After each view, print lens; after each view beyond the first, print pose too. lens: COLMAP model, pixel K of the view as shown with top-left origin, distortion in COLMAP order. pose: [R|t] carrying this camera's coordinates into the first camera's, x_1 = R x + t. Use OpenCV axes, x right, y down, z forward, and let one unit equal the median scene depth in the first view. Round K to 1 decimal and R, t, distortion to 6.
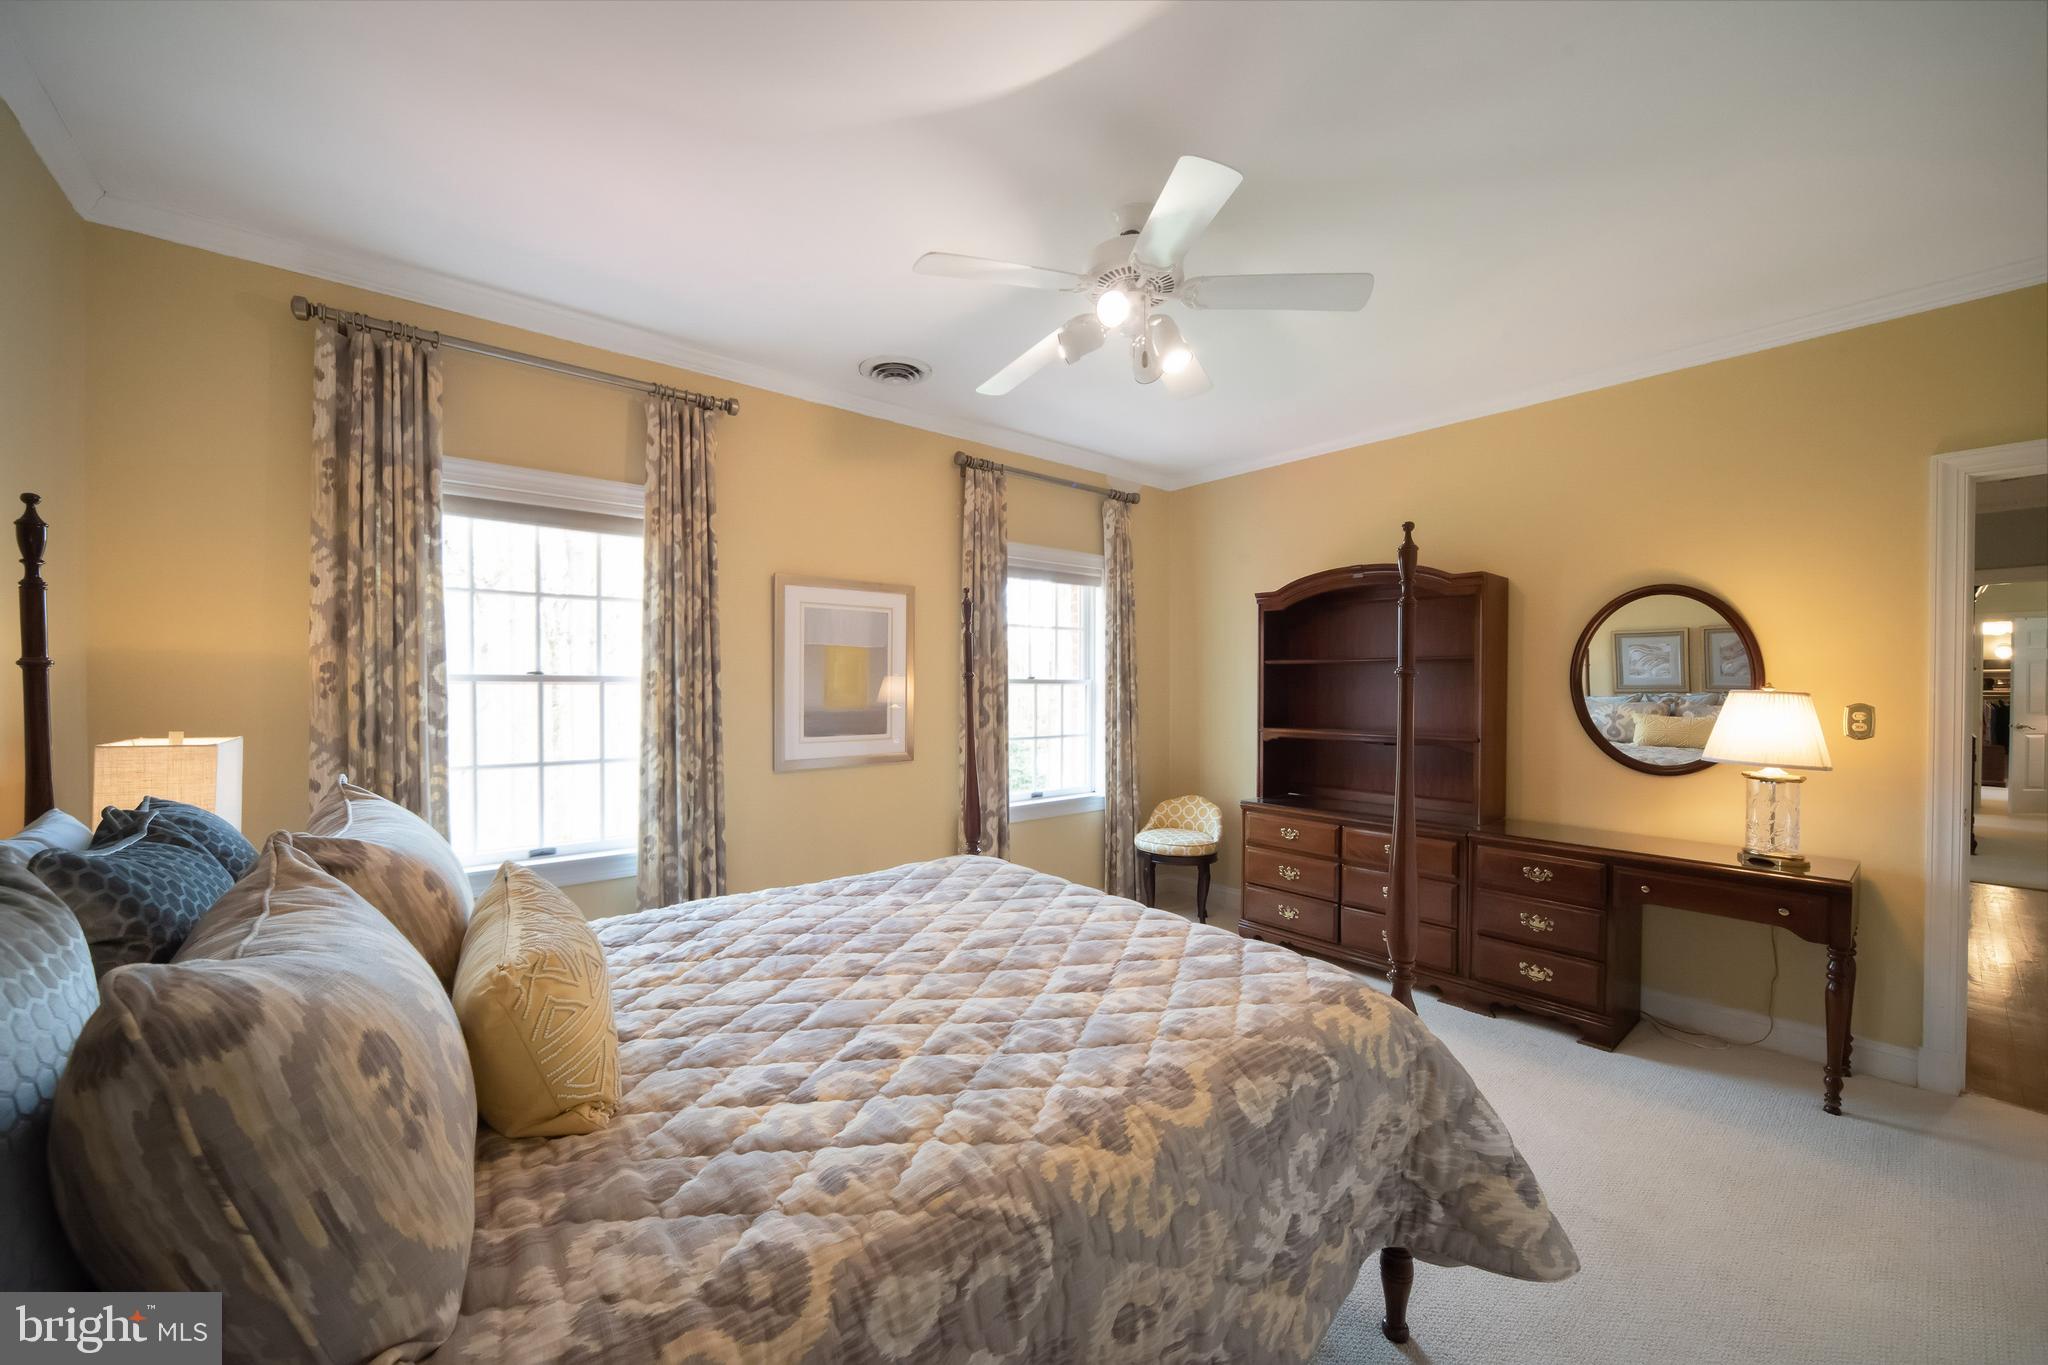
lens RADIAL K [[782.5, 0, 986.1], [0, 782.5, 699.8], [0, 0, 1]] dist [-0.014502, 0.000114]
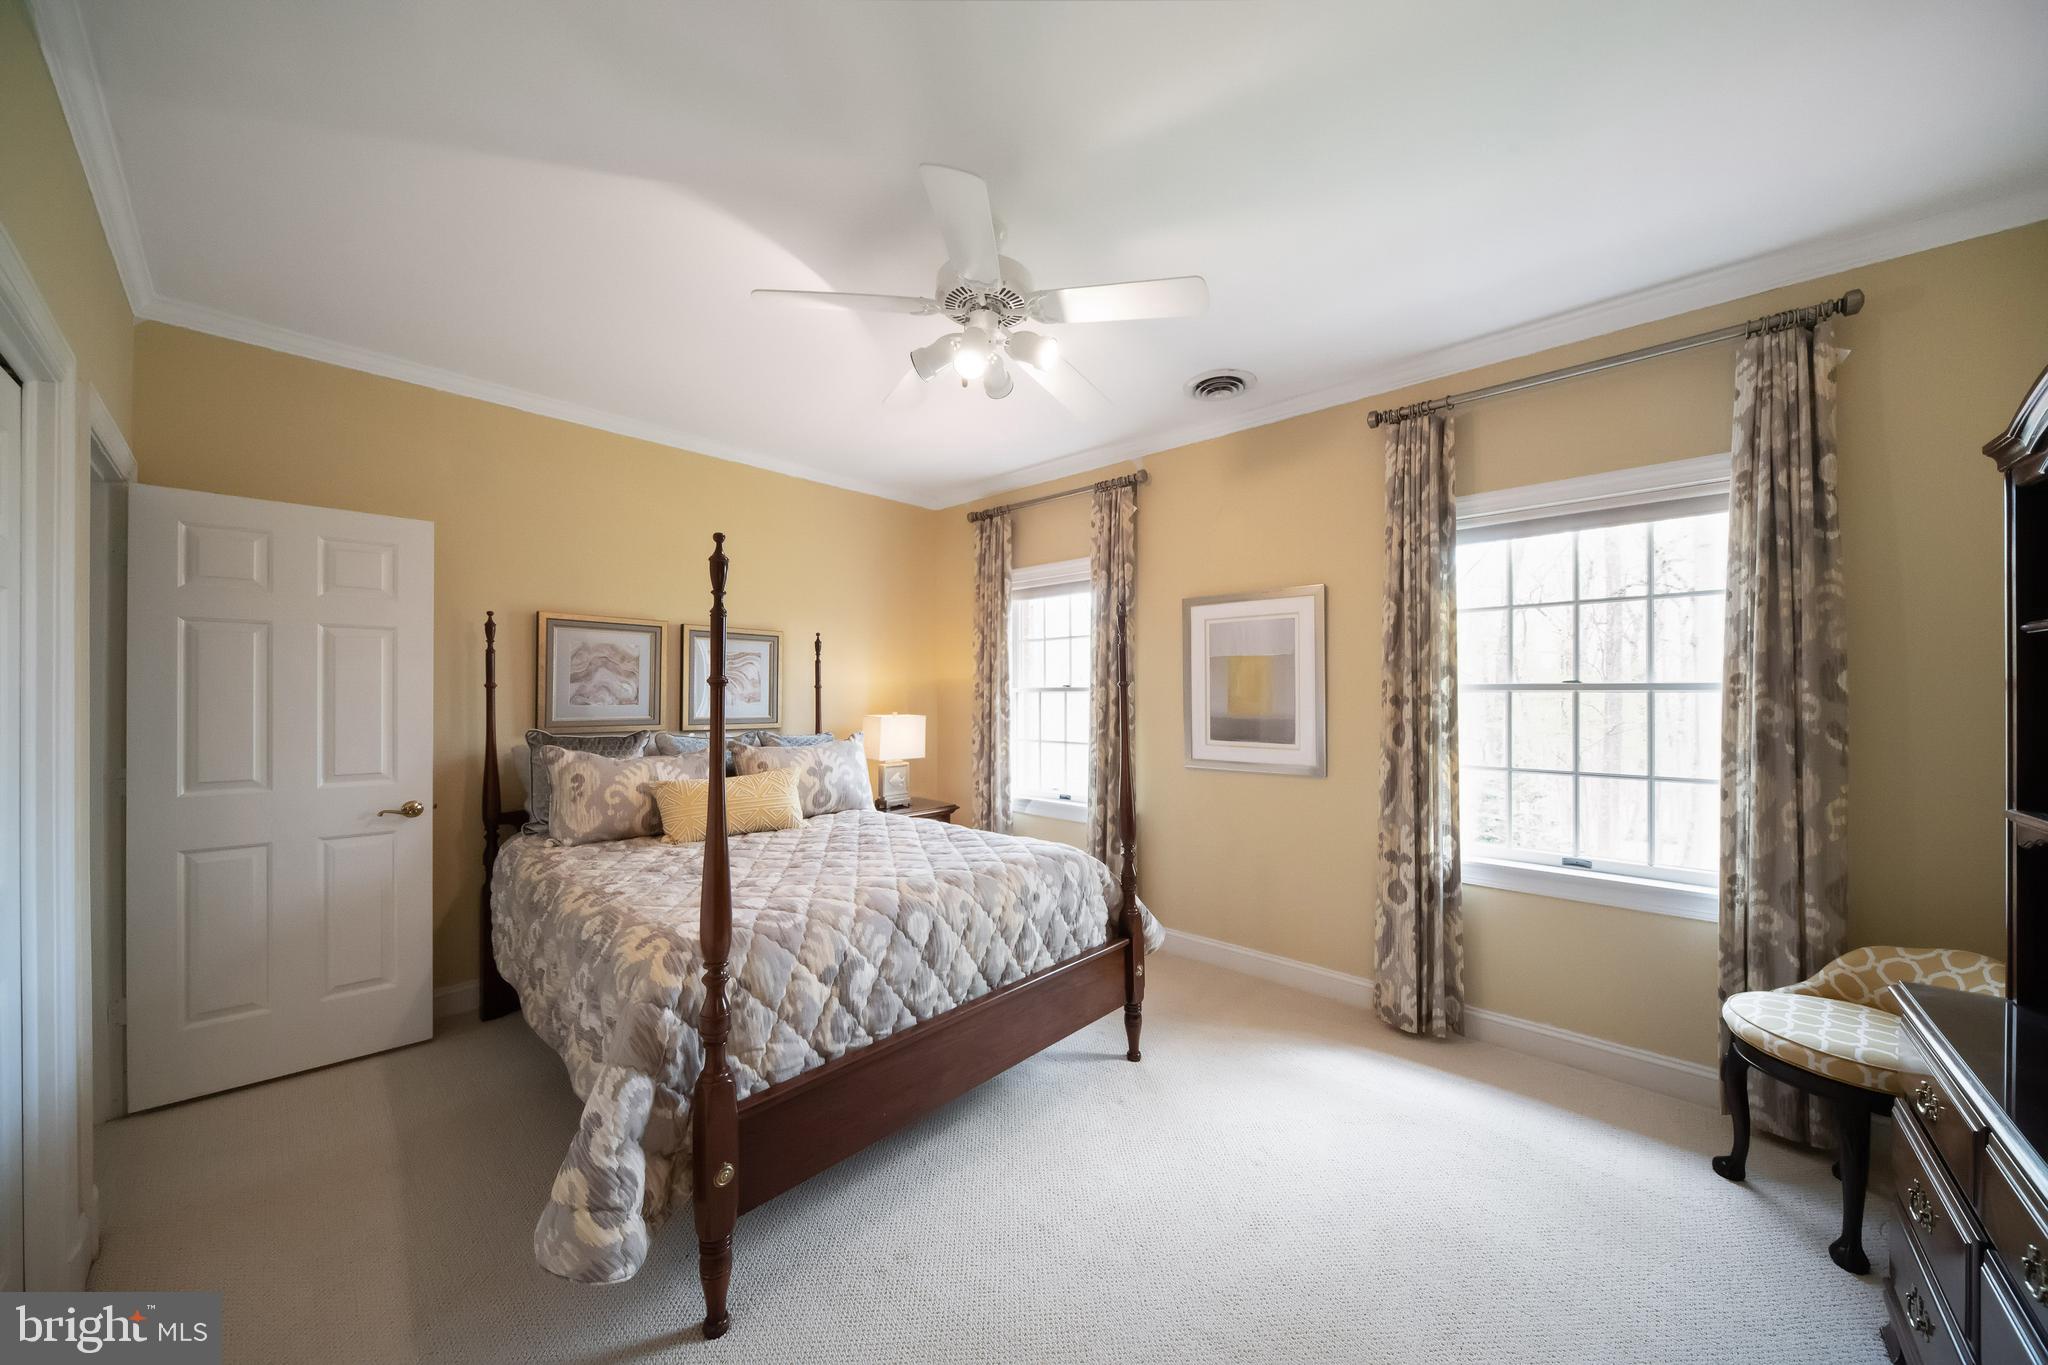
lens RADIAL K [[709.1, 0, 1033.8], [0, 709.1, 684.9], [0, 0, 1]] dist [-0.013409, -0.000005]
pose [[0.154599, -0.014128, -0.987876, 0.674617], [-0.015594, 0.999738, -0.016738, -0.008785], [0.987854, 0.017992, 0.154338, 0.555932]]
